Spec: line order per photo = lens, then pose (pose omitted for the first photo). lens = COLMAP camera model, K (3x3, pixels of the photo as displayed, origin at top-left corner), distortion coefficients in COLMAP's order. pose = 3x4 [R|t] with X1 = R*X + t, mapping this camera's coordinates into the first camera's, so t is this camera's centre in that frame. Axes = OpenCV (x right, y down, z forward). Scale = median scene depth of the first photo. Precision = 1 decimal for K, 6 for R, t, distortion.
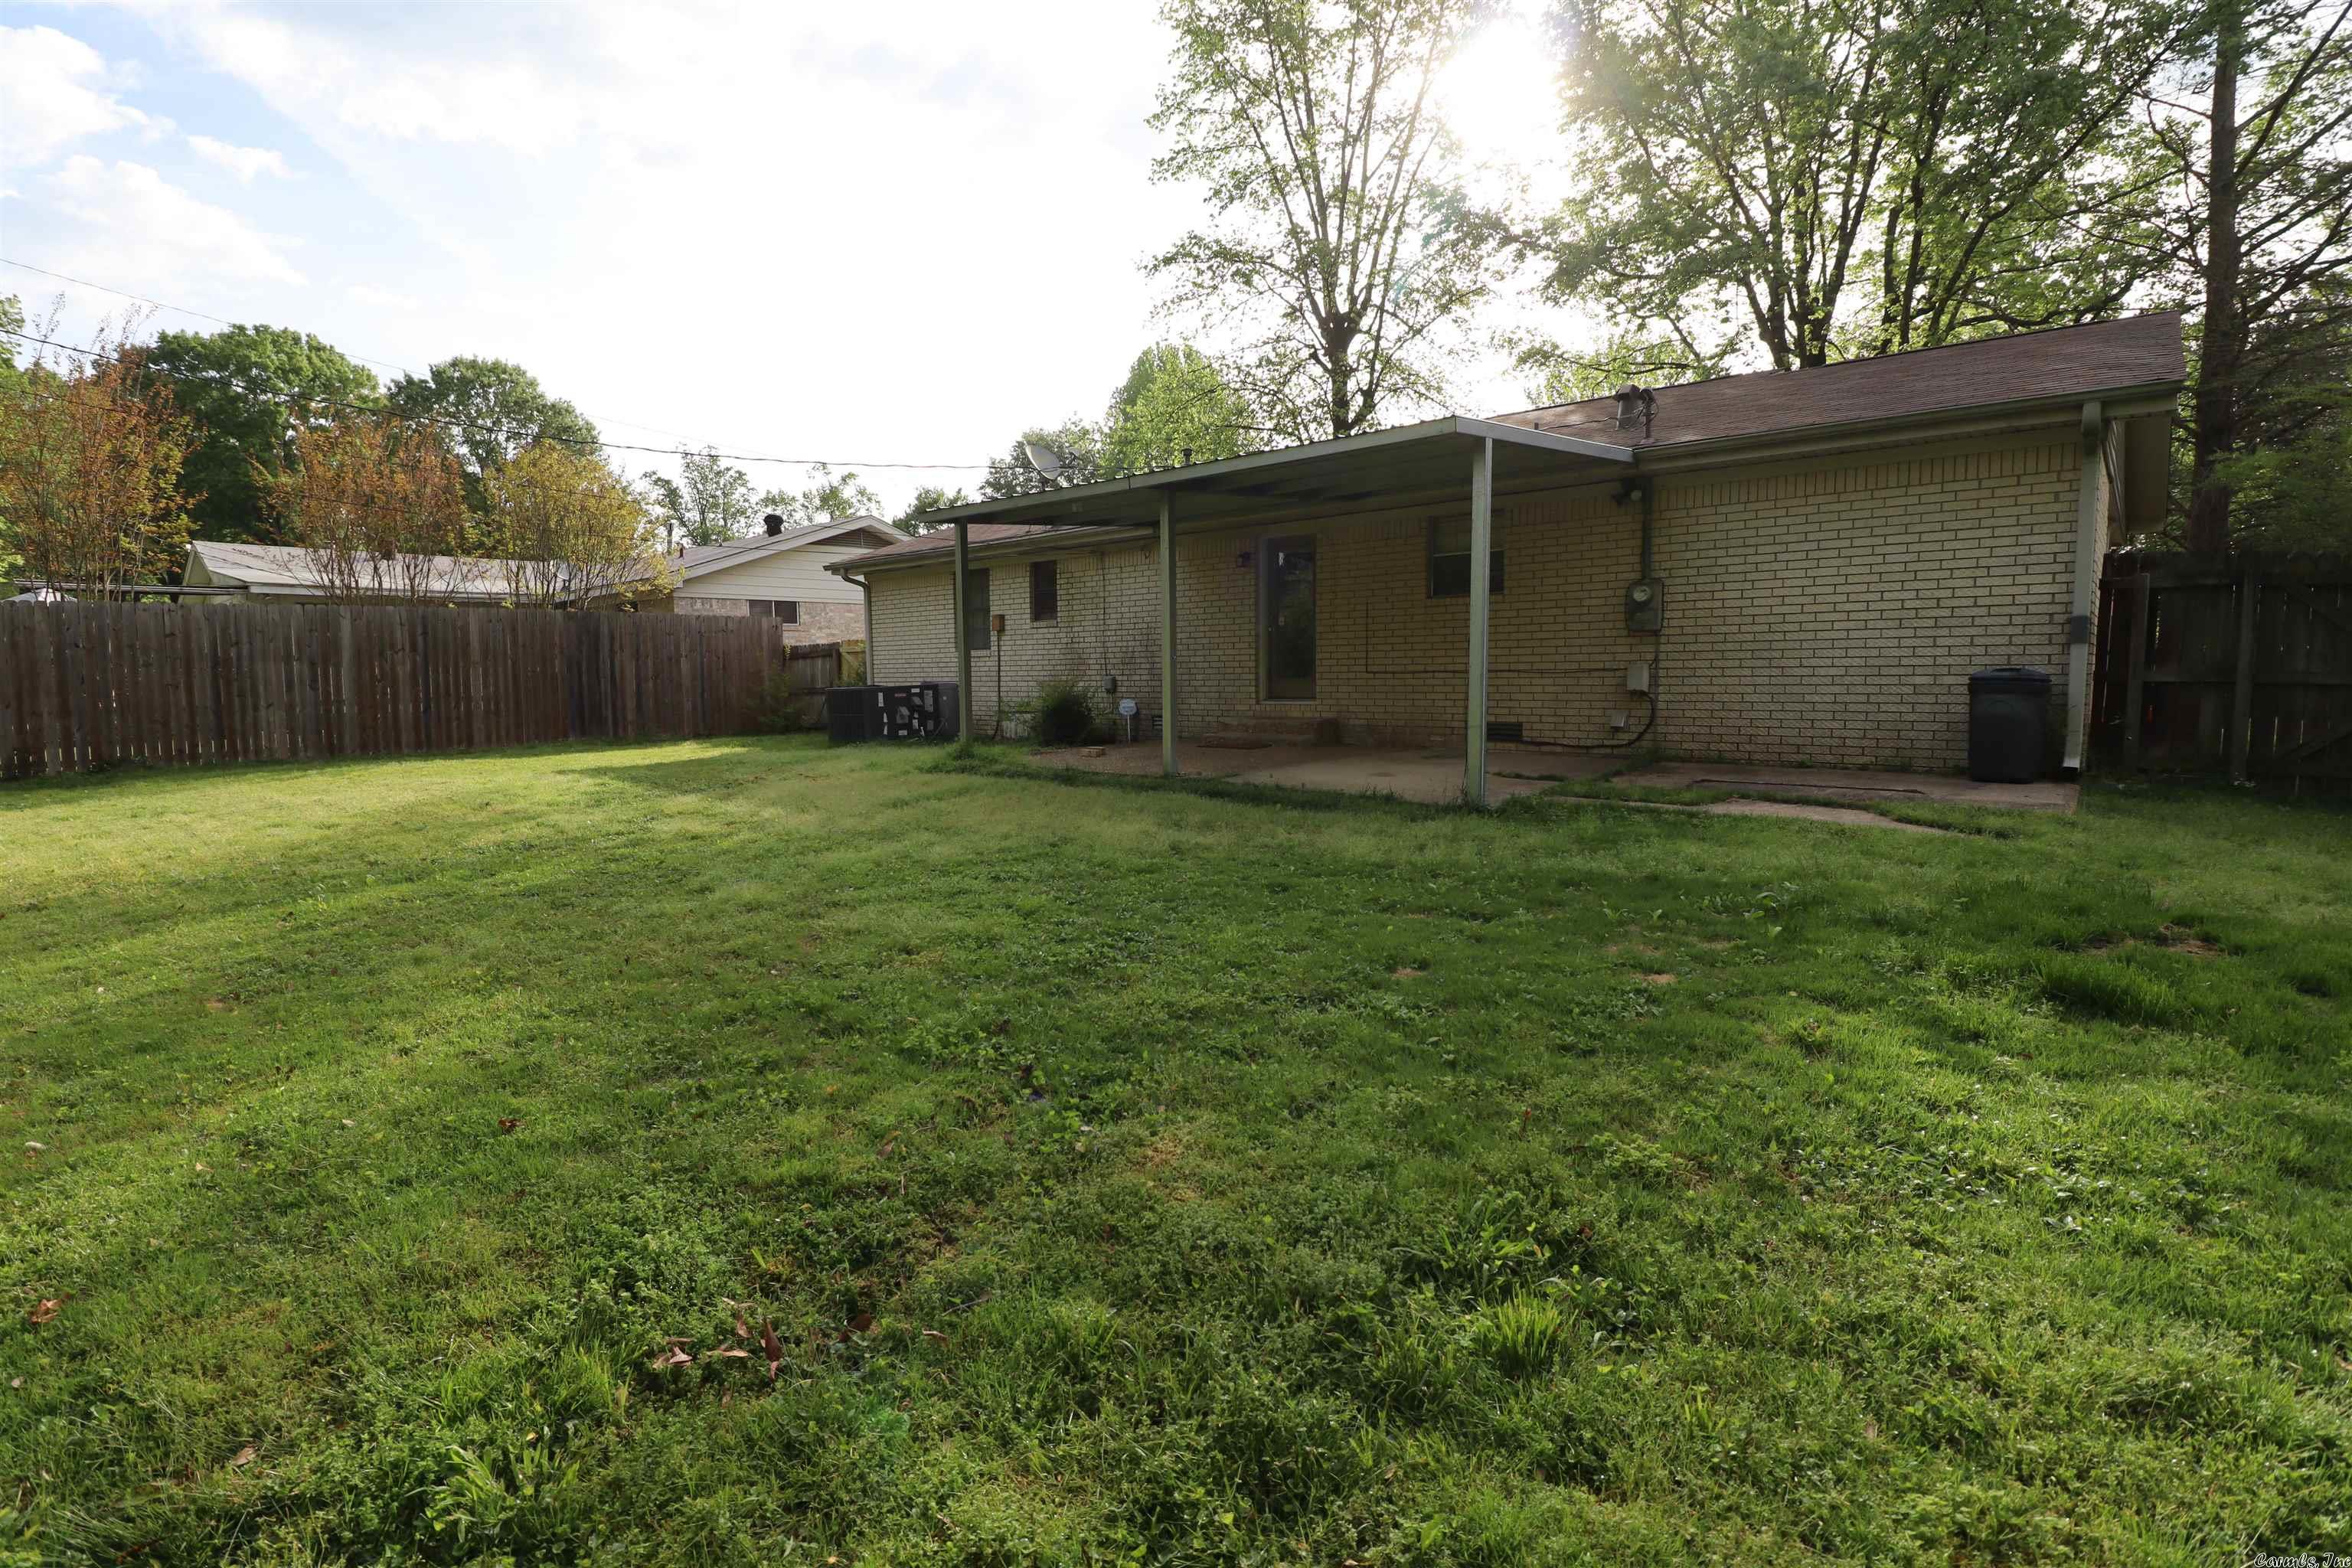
lens RADIAL K [[1083.8, 0, 1171.5], [0, 1083.8, 771.5], [0, 0, 1]] dist [-0.006983, -0.006656]
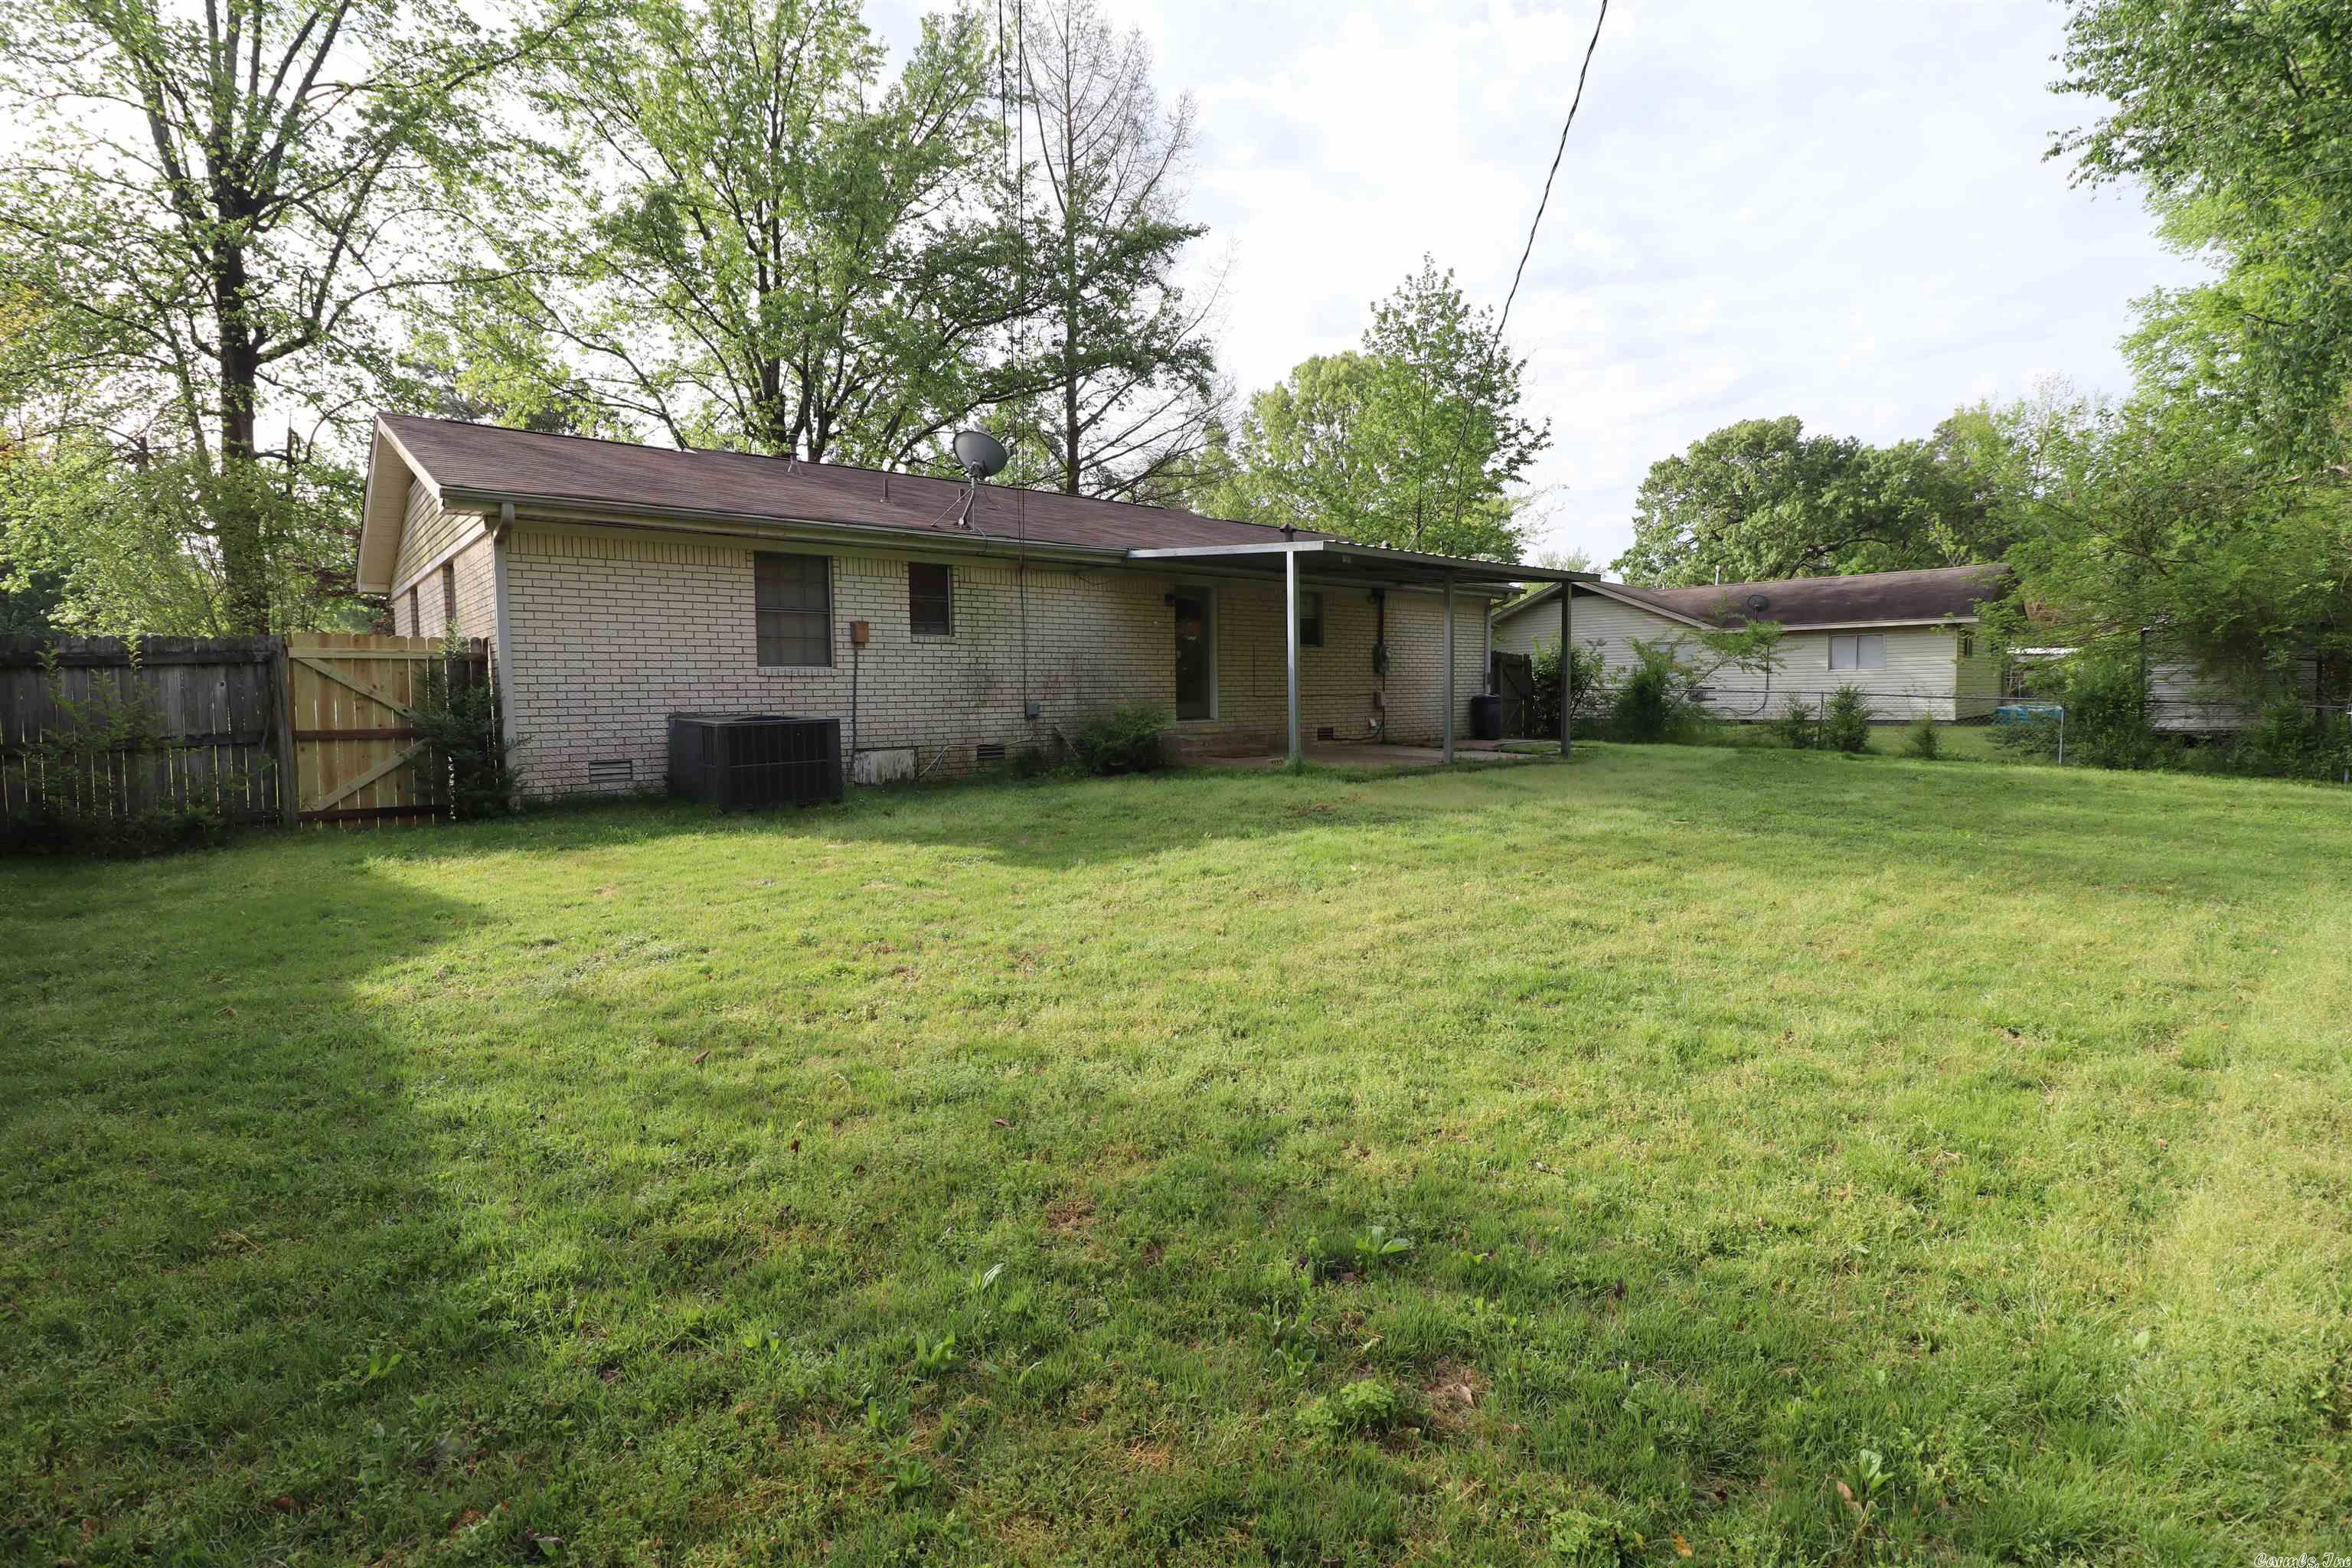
lens RADIAL K [[1083.8, 0, 1175.7], [0, 1083.8, 779.0], [0, 0, 1]] dist [-0.006983, -0.006656]
pose [[0.132719, -0.059226, 0.989383, -0.900959], [0.107932, 0.993141, 0.044973, -0.046295], [-0.985260, 0.100817, 0.138201, 0.701903]]
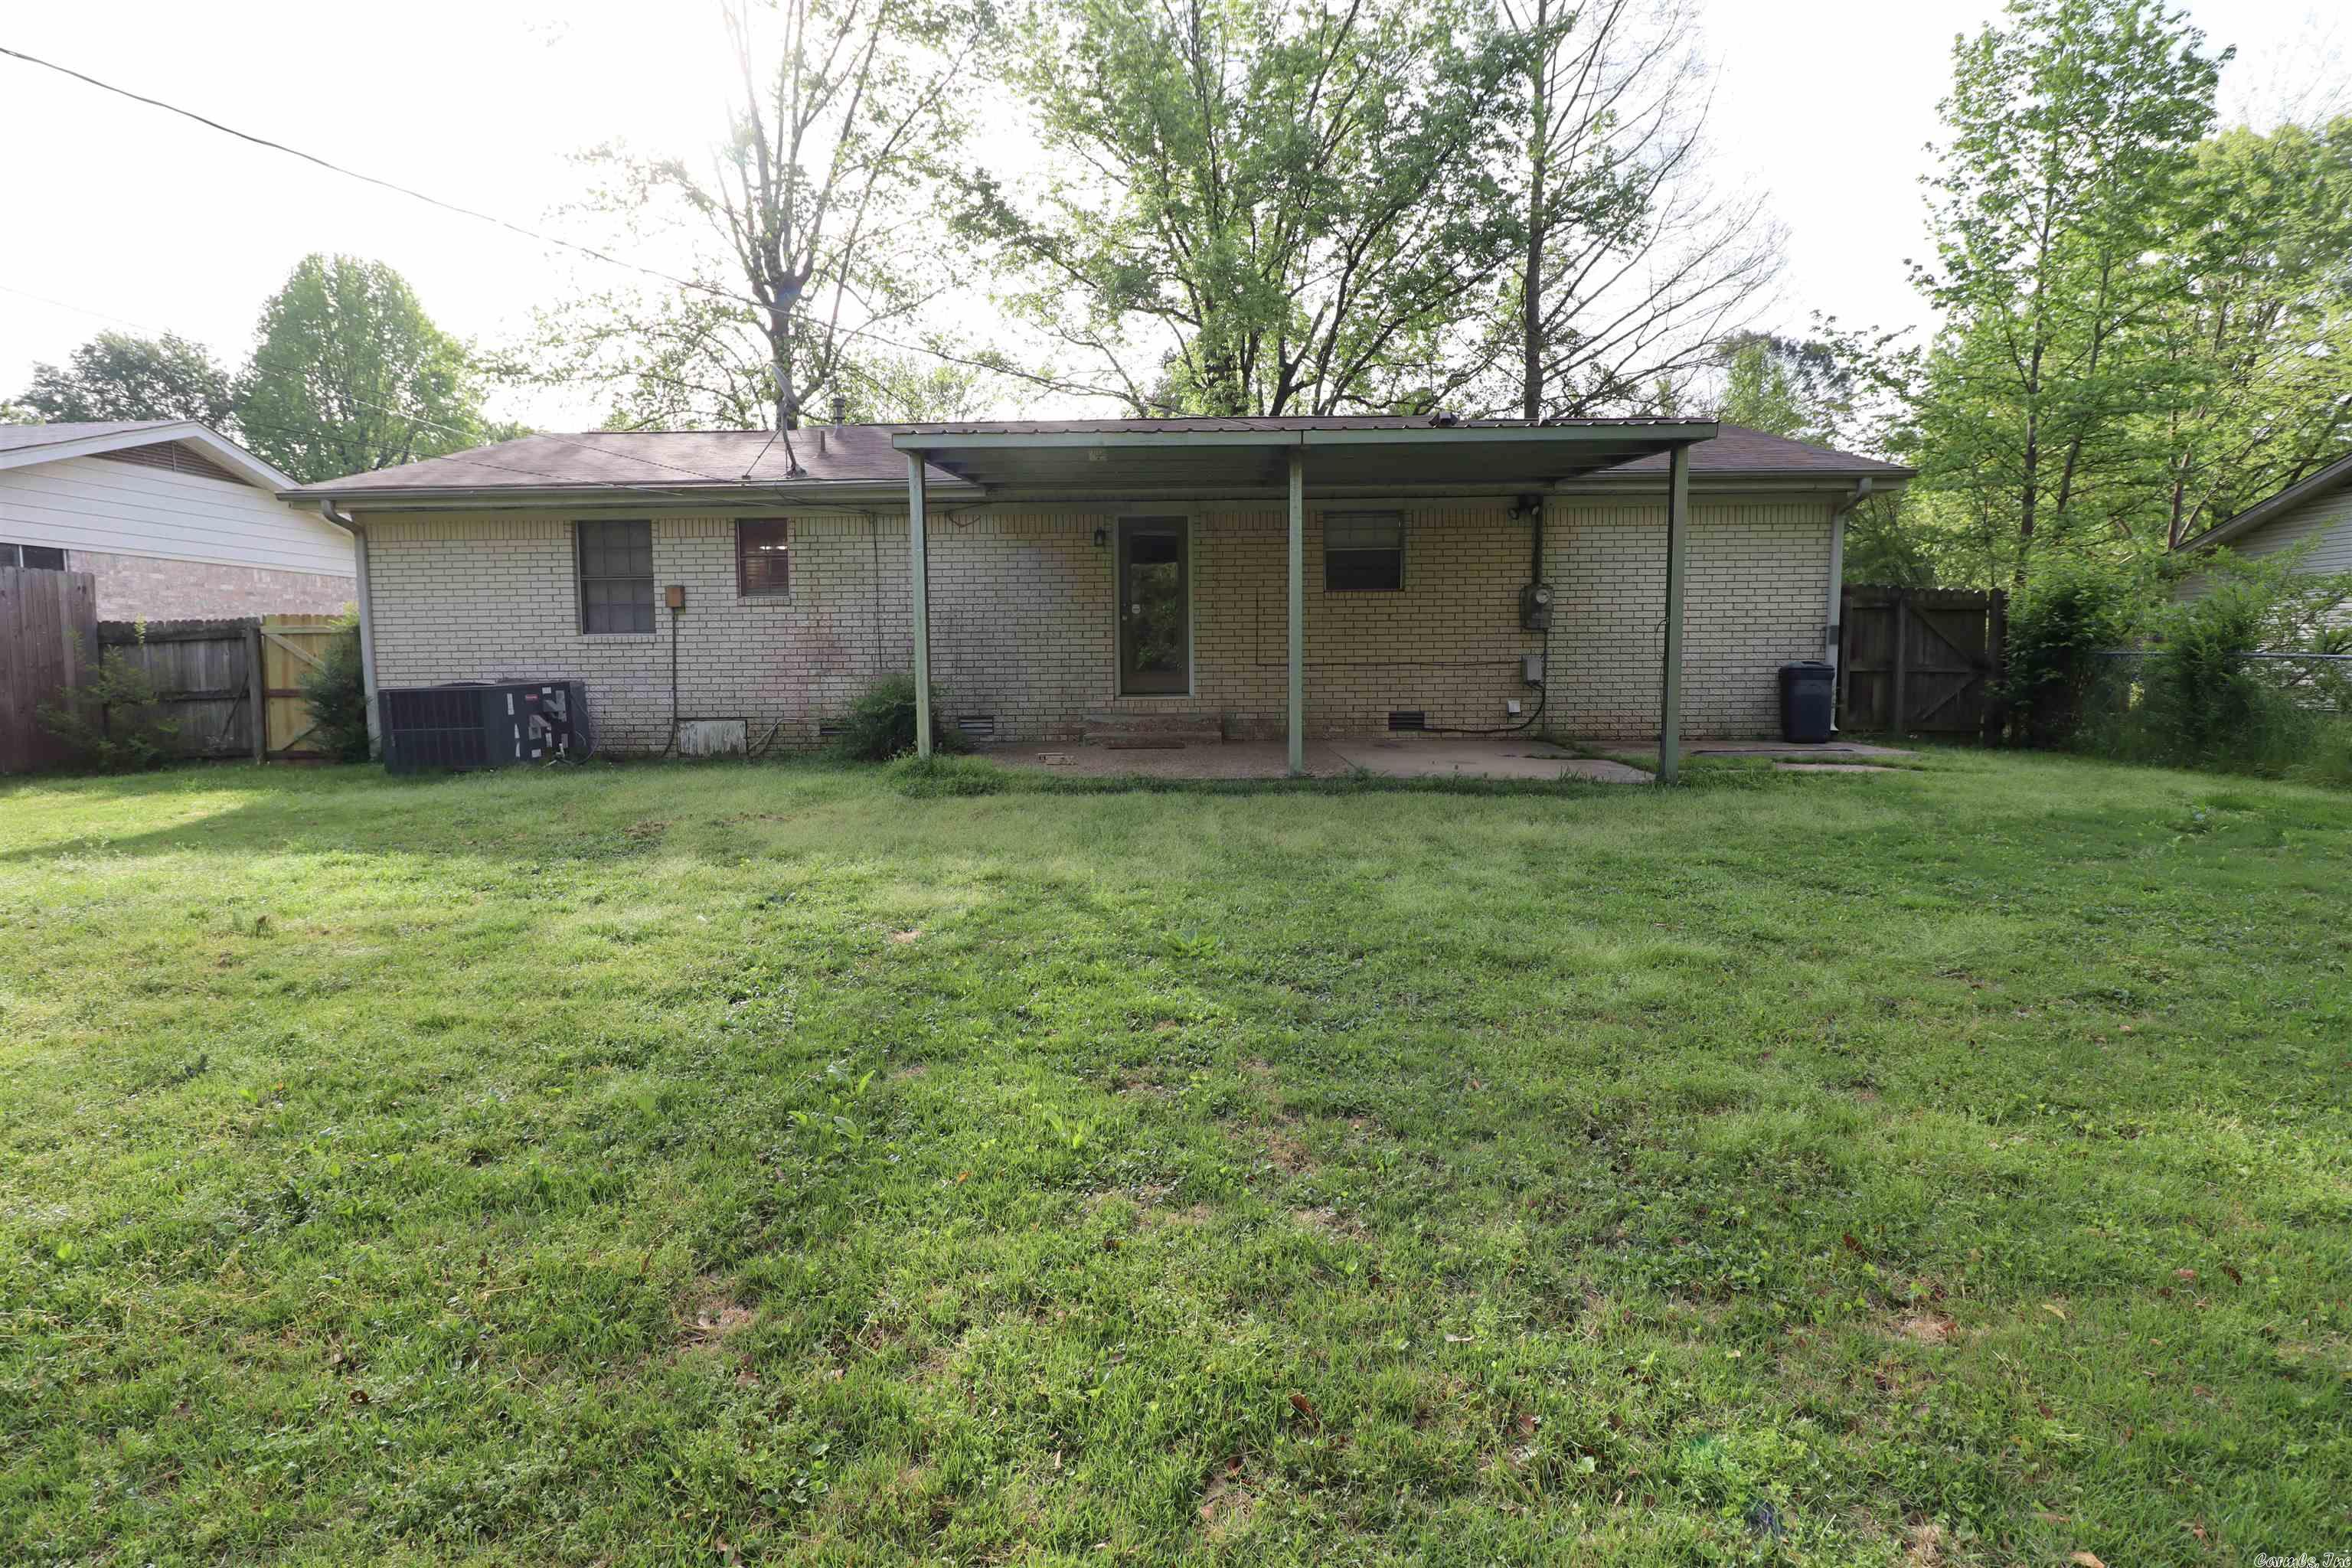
lens RADIAL K [[1083.8, 0, 1174.6], [0, 1083.8, 781.5], [0, 0, 1]] dist [-0.006983, -0.006656]
pose [[0.760812, -0.058871, 0.646297, -0.388834], [0.058646, 0.998039, 0.021874, -0.009675], [-0.646317, 0.021261, 0.762772, 0.235548]]
